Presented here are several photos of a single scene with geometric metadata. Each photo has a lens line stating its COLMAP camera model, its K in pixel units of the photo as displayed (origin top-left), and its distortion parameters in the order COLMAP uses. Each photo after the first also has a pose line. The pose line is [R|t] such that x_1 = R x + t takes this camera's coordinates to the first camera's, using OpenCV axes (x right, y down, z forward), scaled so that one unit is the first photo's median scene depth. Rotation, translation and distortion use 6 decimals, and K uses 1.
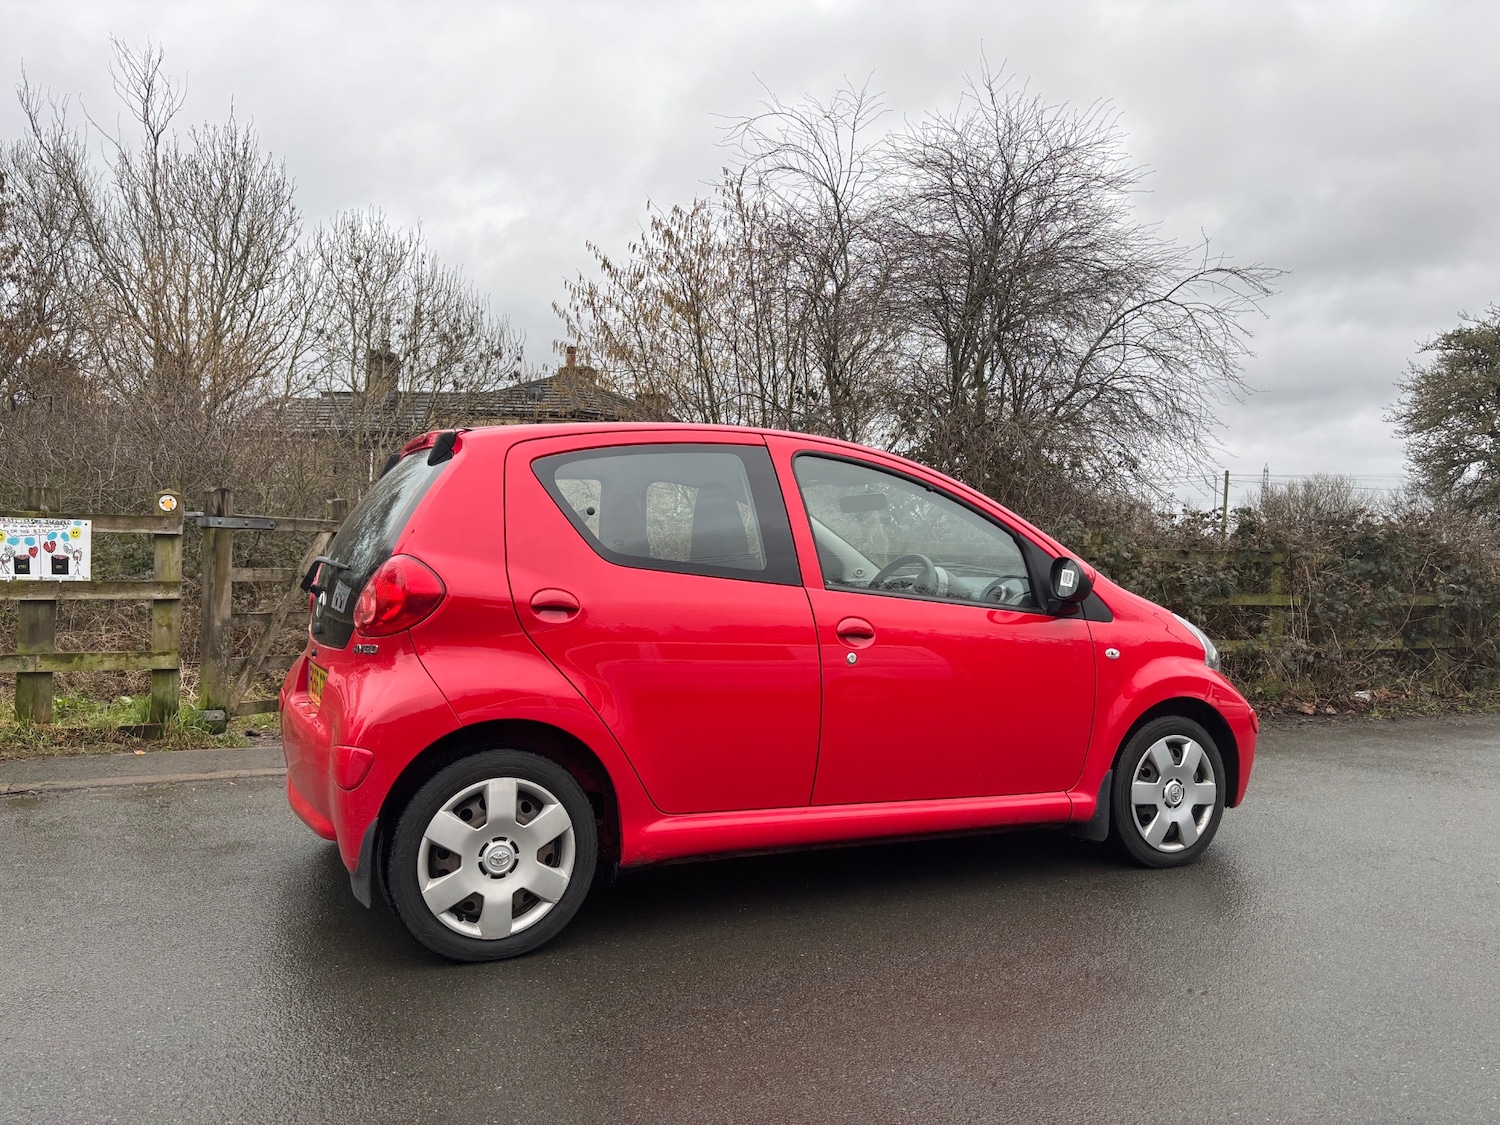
lens RADIAL K [[1126.6, 0, 738.5], [0, 1126.6, 566.5], [0, 0, 1]] dist [0.035440, -0.031001]
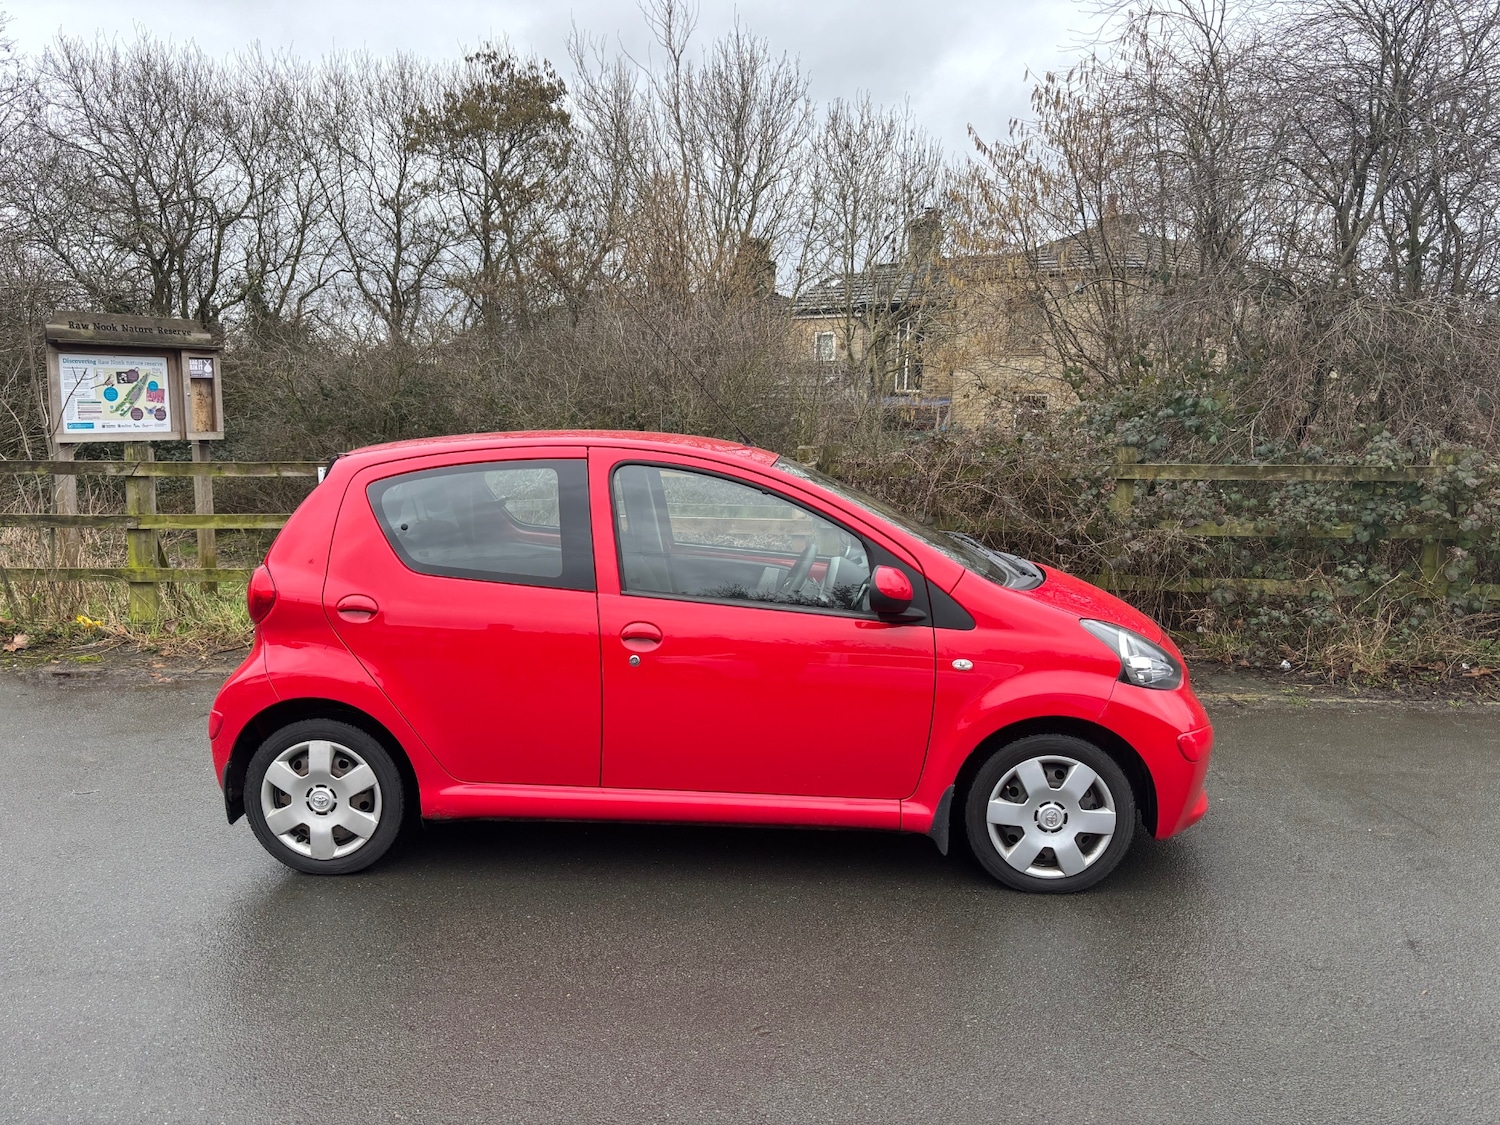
lens RADIAL K [[1126.6, 0, 742.0], [0, 1126.6, 564.5], [0, 0, 1]] dist [0.035440, -0.031001]
pose [[0.868302, 0.049010, -0.493610, 0.437334], [0.014550, 0.992162, 0.124106, -0.086775], [0.495823, -0.114944, 0.860783, 0.077140]]
